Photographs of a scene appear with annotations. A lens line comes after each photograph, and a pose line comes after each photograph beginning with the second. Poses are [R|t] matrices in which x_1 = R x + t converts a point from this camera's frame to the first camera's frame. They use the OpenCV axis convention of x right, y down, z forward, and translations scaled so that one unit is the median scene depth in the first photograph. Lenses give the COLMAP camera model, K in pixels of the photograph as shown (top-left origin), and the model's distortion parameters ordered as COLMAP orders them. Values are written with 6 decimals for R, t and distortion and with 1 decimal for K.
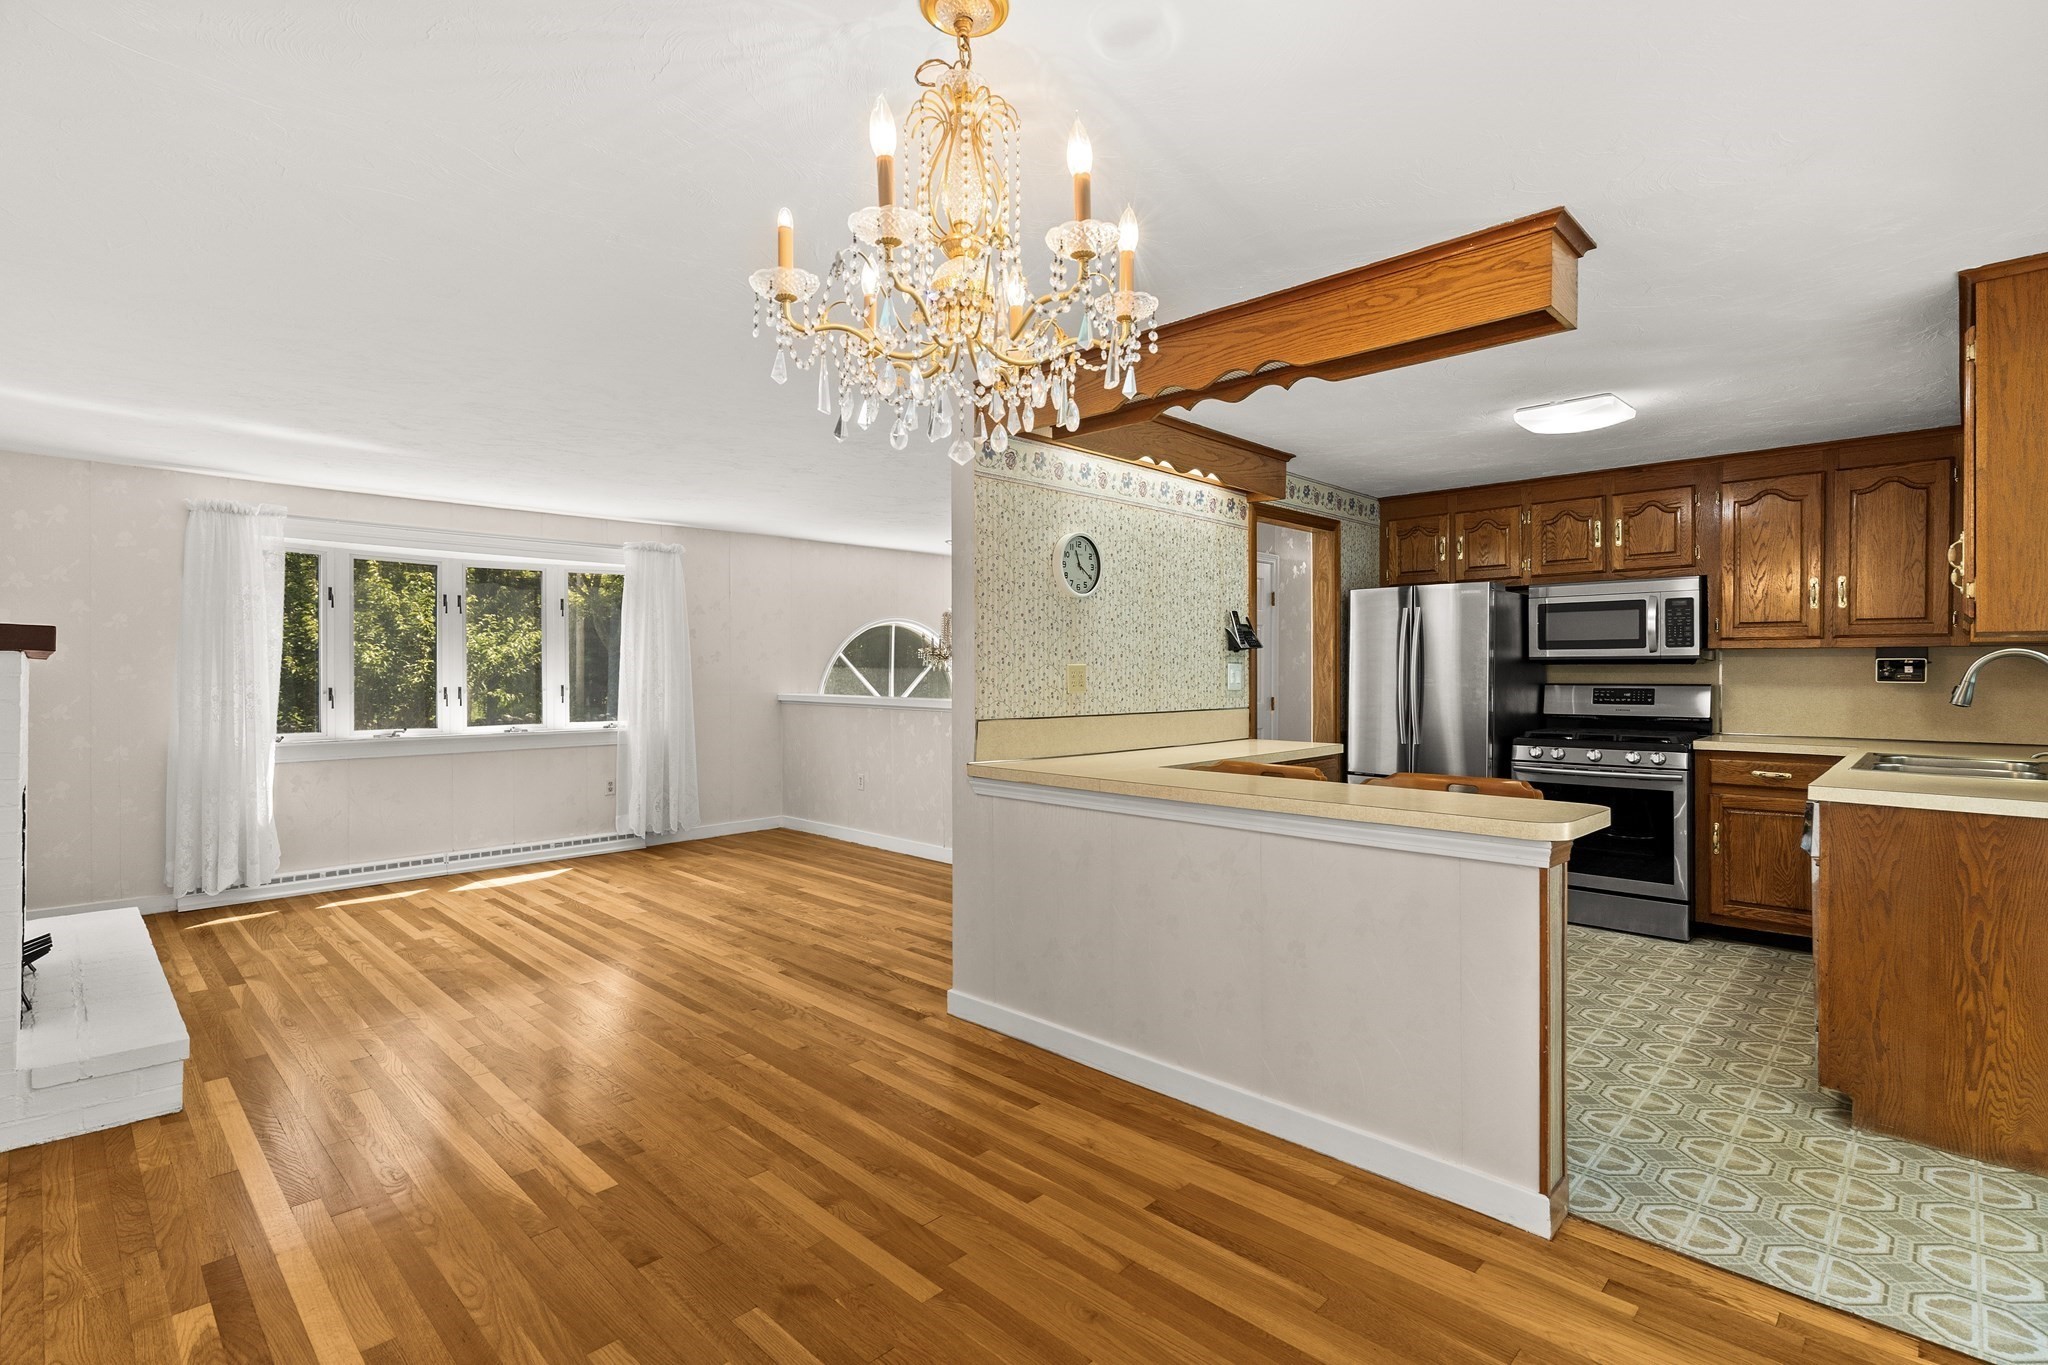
lens RADIAL K [[961.9, 0, 1027.0], [0, 961.9, 673.7], [0, 0, 1]] dist [0.001458, -0.000711]
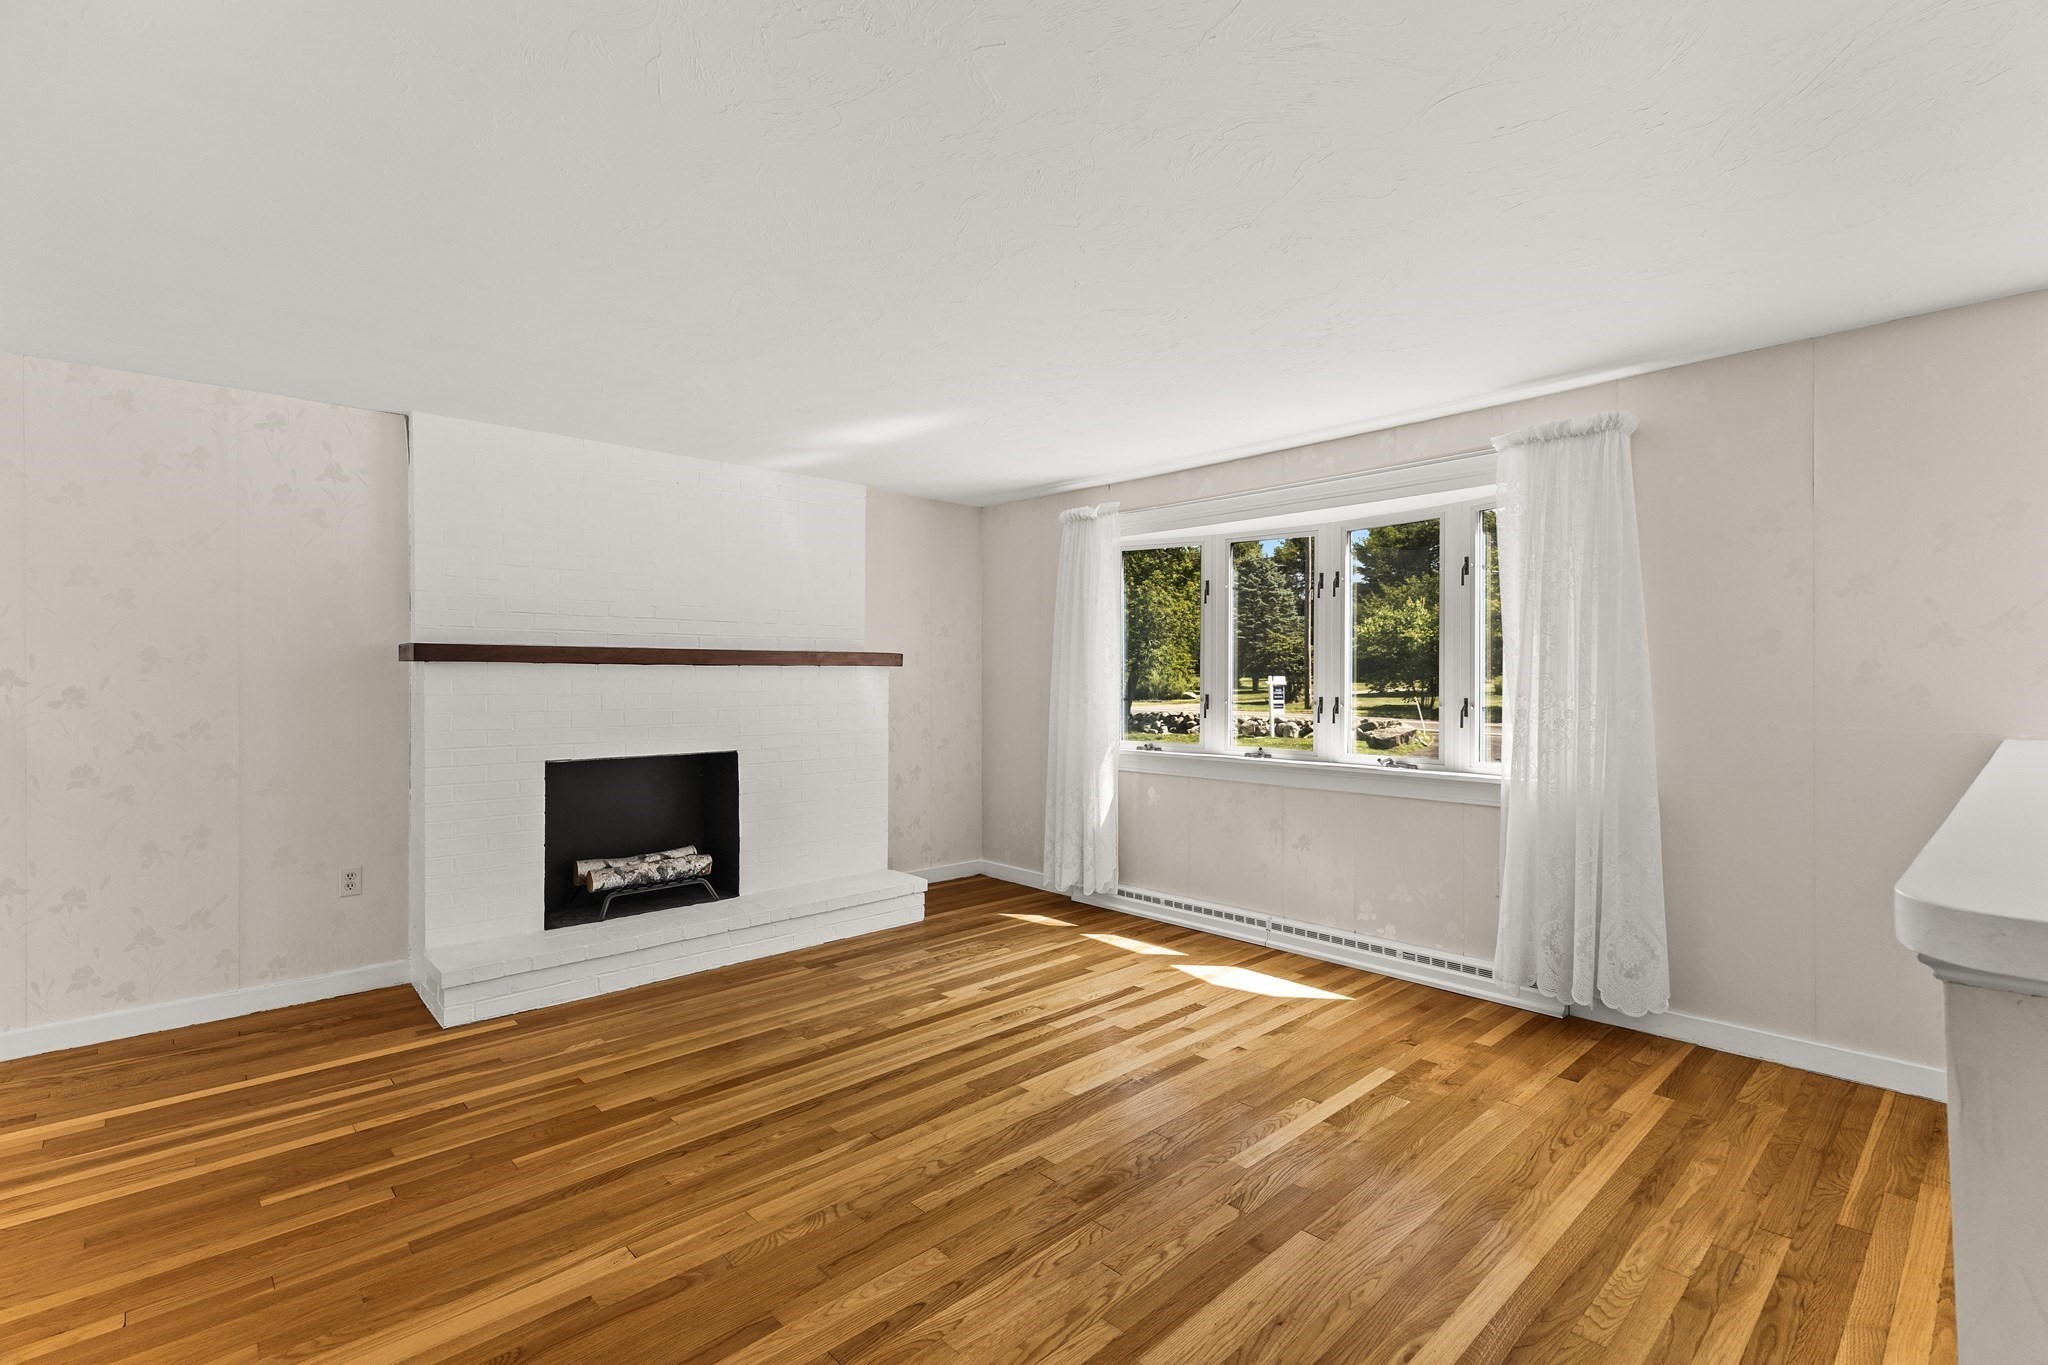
lens RADIAL K [[938.2, 0, 1023.7], [0, 938.2, 676.3], [0, 0, 1]] dist [0.006989, -0.000234]
pose [[-0.050315, -0.000164, -0.998733, 0.174413], [-0.001666, 0.999999, -0.000080, -0.001977], [0.998732, 0.001660, -0.050315, 1.051645]]
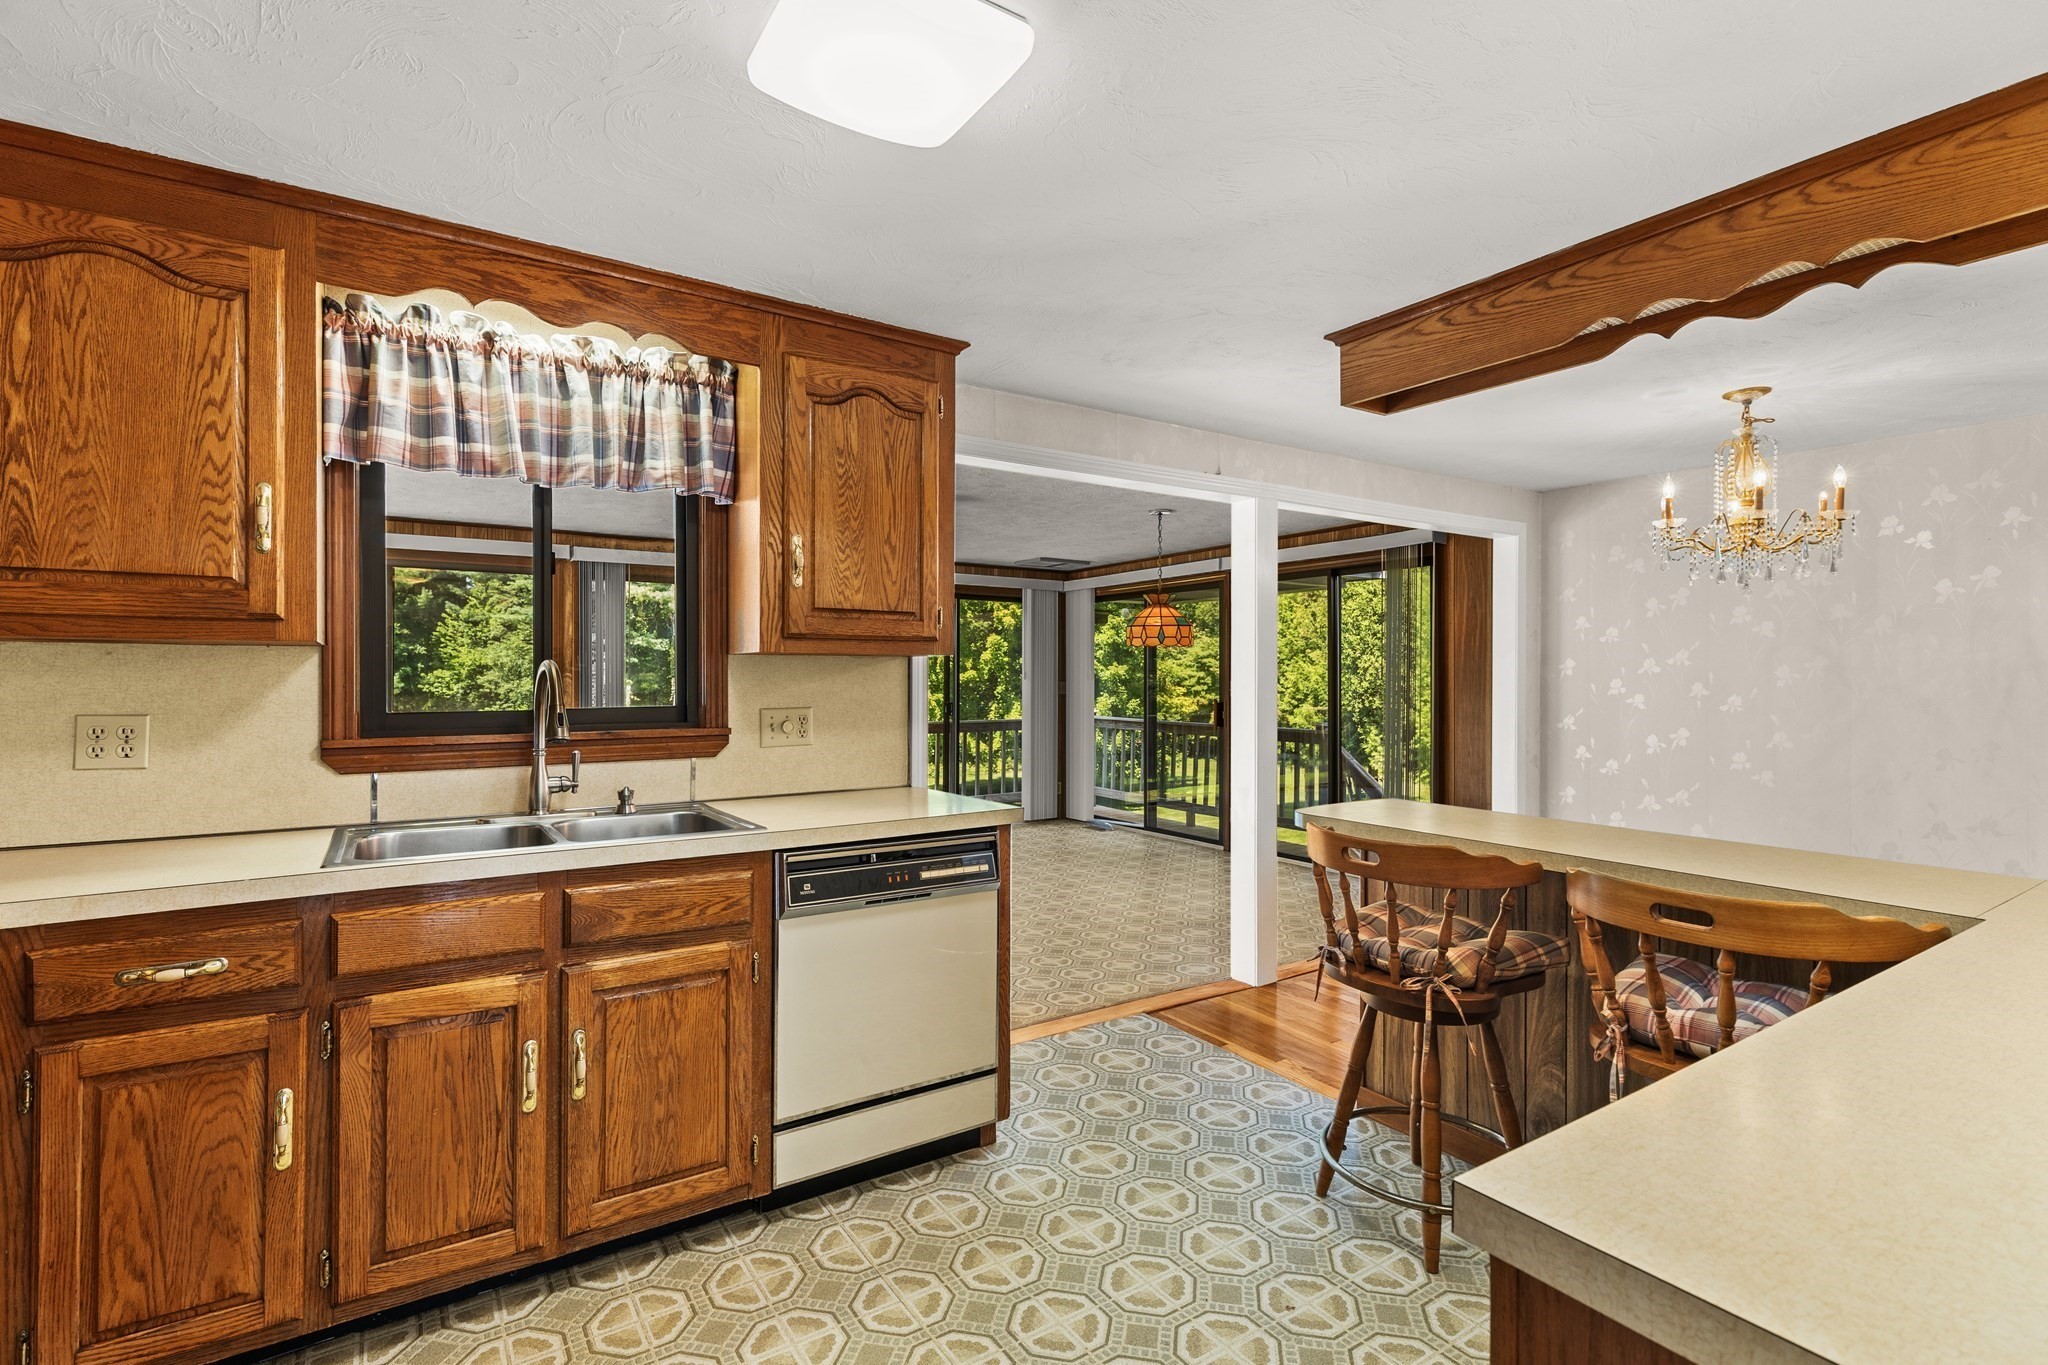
lens RADIAL K [[955.1, 0, 1024.0], [0, 955.1, 682.5], [0, 0, 1]] dist [0.001299, -0.000180]
pose [[-0.976608, -0.004568, 0.214978, 0.341897], [-0.002471, 0.999947, 0.010026, -0.011785], [-0.215012, 0.009261, -0.976567, 1.098637]]
